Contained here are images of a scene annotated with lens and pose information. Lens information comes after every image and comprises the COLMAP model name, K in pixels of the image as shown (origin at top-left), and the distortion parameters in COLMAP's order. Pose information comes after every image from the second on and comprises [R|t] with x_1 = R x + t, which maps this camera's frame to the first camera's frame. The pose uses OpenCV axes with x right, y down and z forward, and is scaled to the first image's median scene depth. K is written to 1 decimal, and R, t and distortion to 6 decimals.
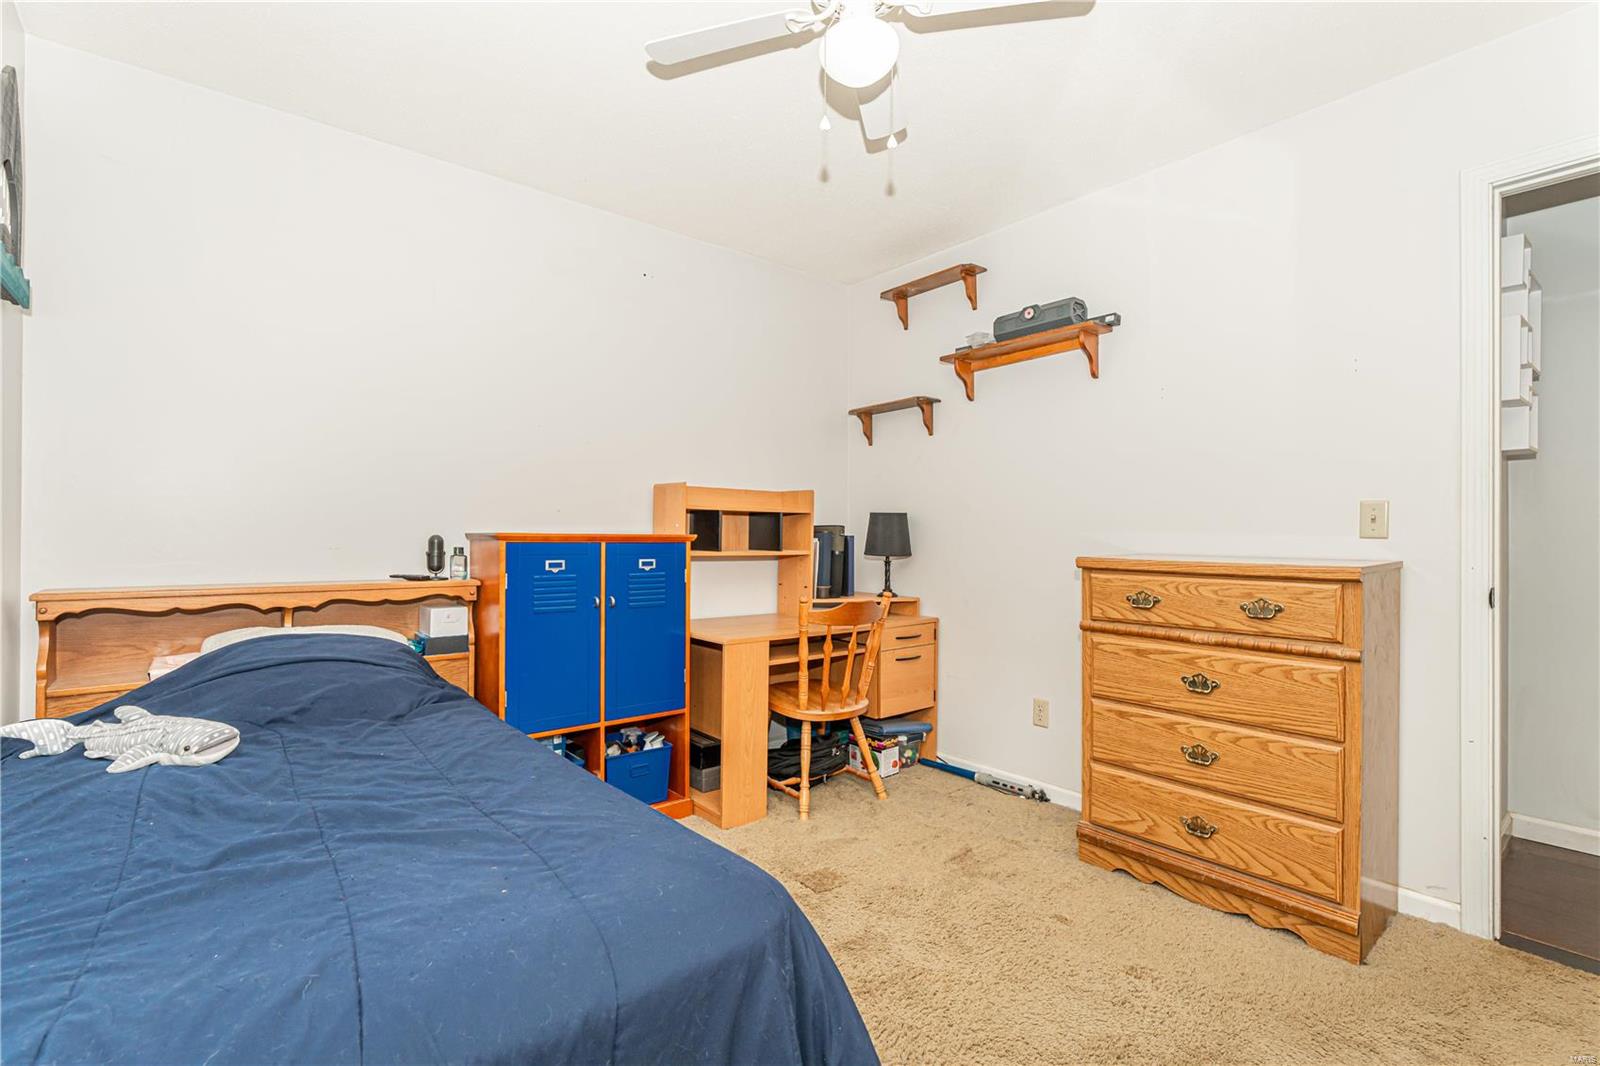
lens RADIAL K [[730.5, 0, 799.5], [0, 730.5, 533.7], [0, 0, 1]] dist [-0.000837, -0.000062]
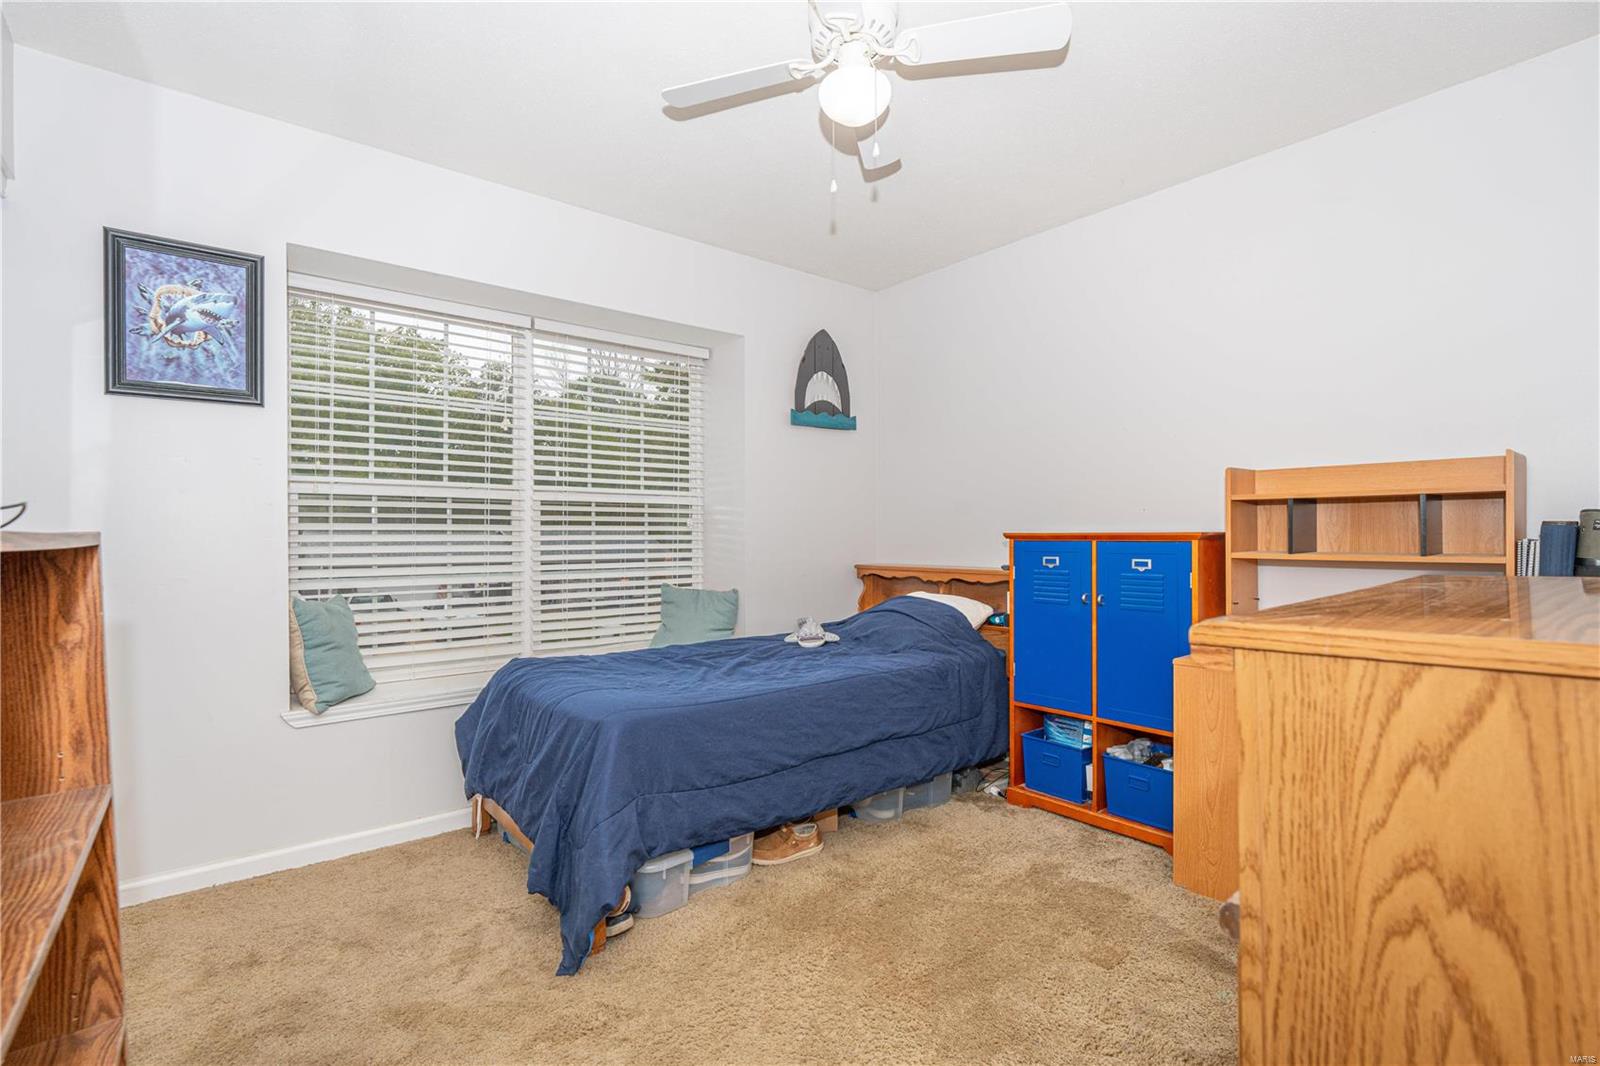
lens RADIAL K [[730.5, 0, 799.6], [0, 730.5, 537.5], [0, 0, 1]] dist [-0.000837, -0.000062]
pose [[-0.005977, -0.005899, -0.999965, 0.754196], [0.005865, 0.999965, -0.005934, 0.010677], [0.999965, -0.005900, -0.005942, 0.593448]]
